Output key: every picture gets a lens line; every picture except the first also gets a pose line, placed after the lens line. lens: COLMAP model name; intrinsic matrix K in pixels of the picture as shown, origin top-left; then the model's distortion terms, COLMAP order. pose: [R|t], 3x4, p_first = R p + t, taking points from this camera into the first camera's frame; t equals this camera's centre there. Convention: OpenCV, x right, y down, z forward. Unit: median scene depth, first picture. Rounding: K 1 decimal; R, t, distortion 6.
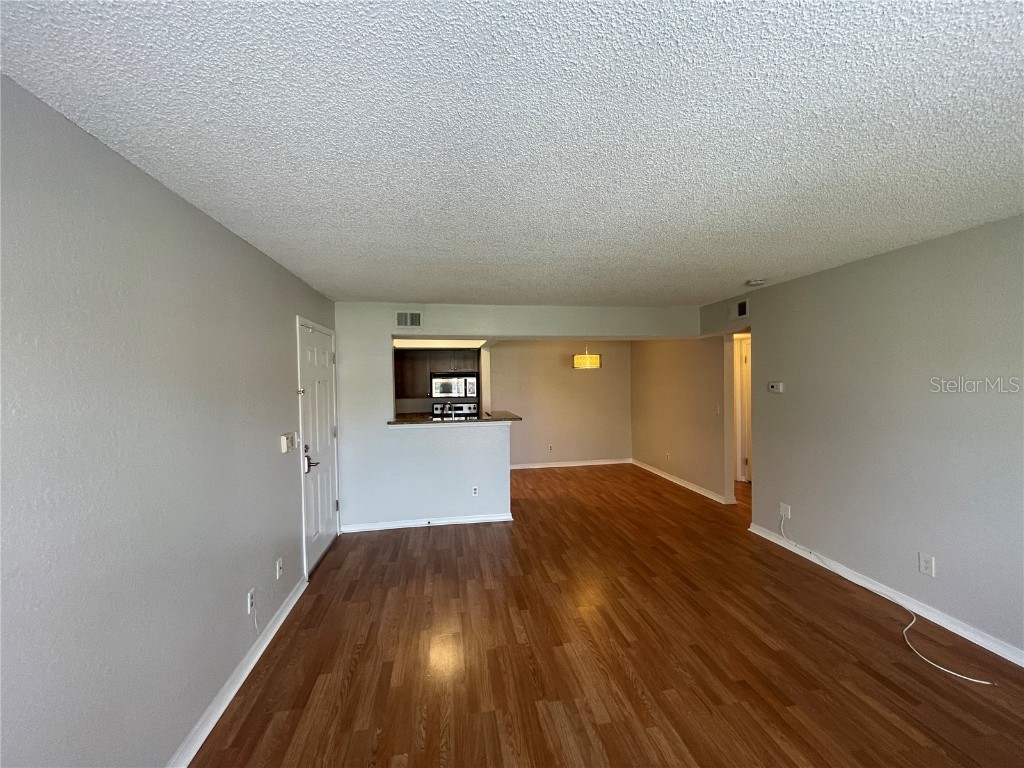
lens RADIAL K [[415.1, 0, 510.1], [0, 415.1, 384.1], [0, 0, 1]] dist [-0.001413, 0.000343]
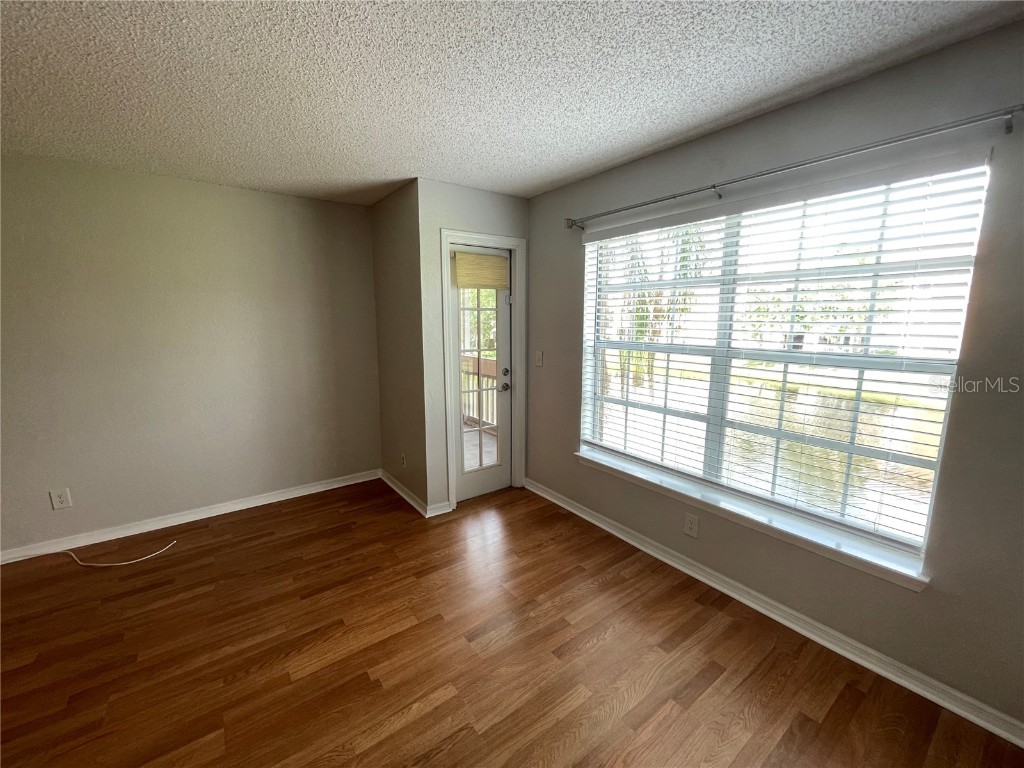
lens RADIAL K [[415.1, 0, 510.1], [0, 415.1, 384.1], [0, 0, 1]] dist [-0.001413, 0.000343]
pose [[-0.457615, -0.131790, 0.879329, -0.237278], [0.025549, 0.986597, 0.161163, 0.017290], [-0.888784, 0.096216, -0.448114, 0.315349]]
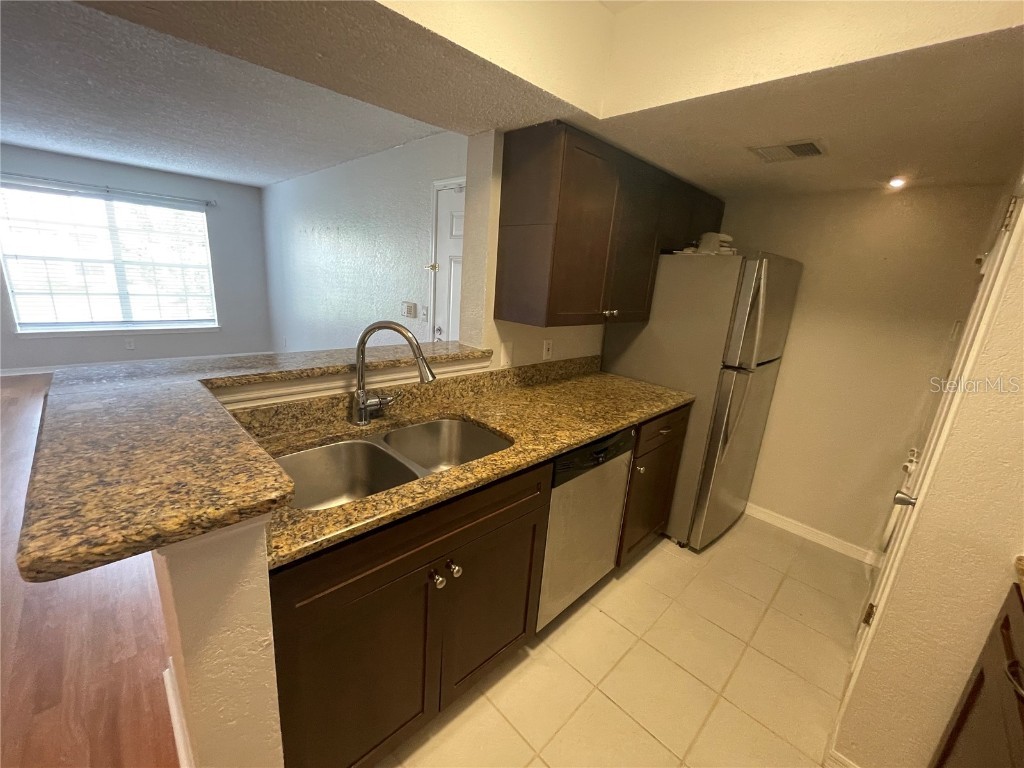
lens RADIAL K [[415.1, 0, 510.1], [0, 415.1, 384.1], [0, 0, 1]] dist [-0.001413, 0.000343]
pose [[-0.813381, 0.107612, -0.571692, -0.065197], [-0.067825, 0.958496, 0.276920, -0.000362], [0.577764, 0.264017, -0.772323, 1.637312]]
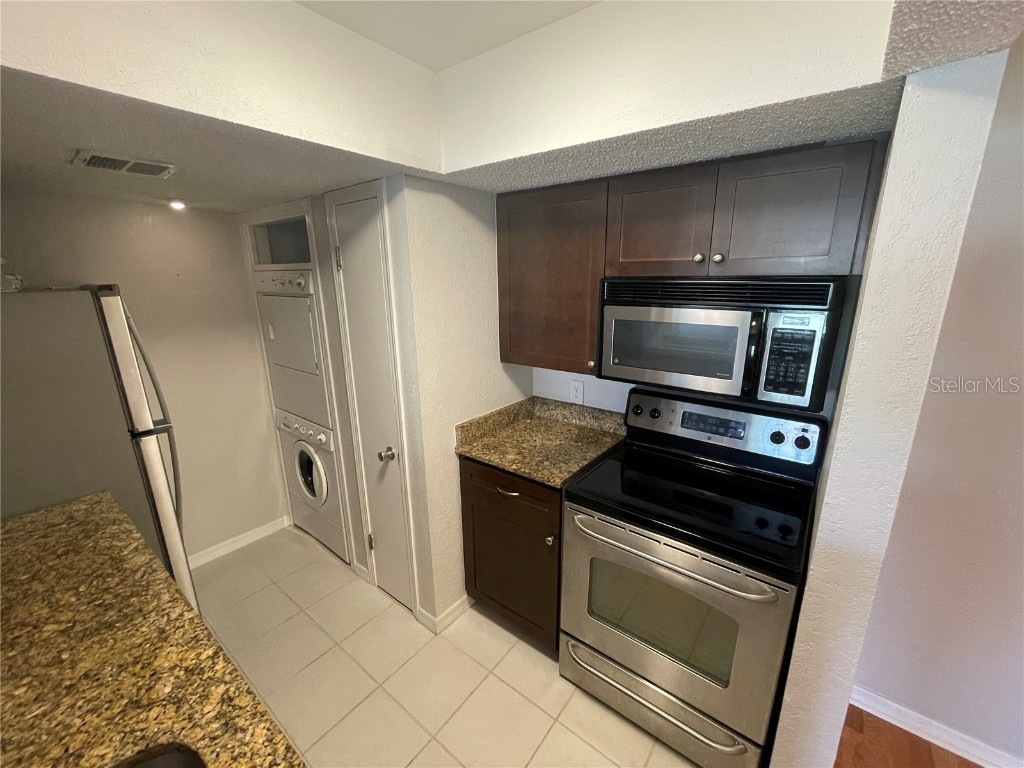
lens RADIAL K [[415.1, 0, 510.1], [0, 415.1, 384.1], [0, 0, 1]] dist [-0.001413, 0.000343]
pose [[0.679440, 0.192745, -0.707963, -0.076001], [-0.009815, 0.967181, 0.253898, -0.049297], [0.733666, -0.165560, 0.659033, 1.374092]]
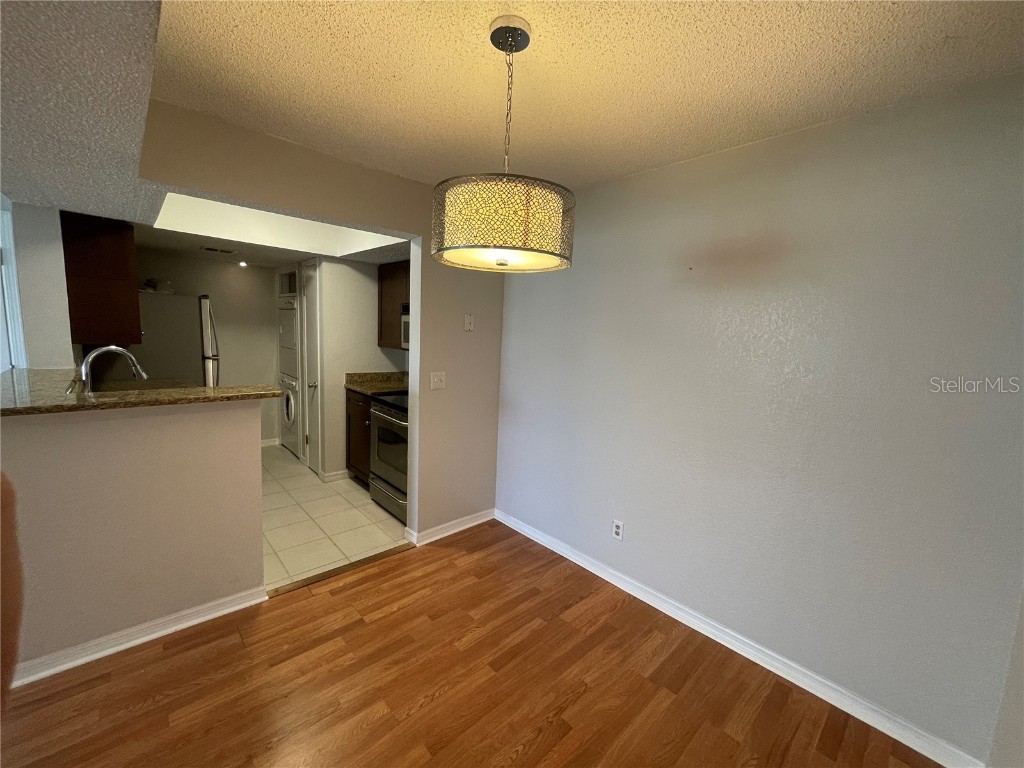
lens RADIAL K [[415.1, 0, 510.1], [0, 415.1, 384.1], [0, 0, 1]] dist [-0.001413, 0.000343]
pose [[0.553131, 0.151595, -0.819186, 0.601176], [-0.070662, 0.988298, 0.135178, -0.011283], [0.830092, -0.016886, 0.557370, 1.417756]]
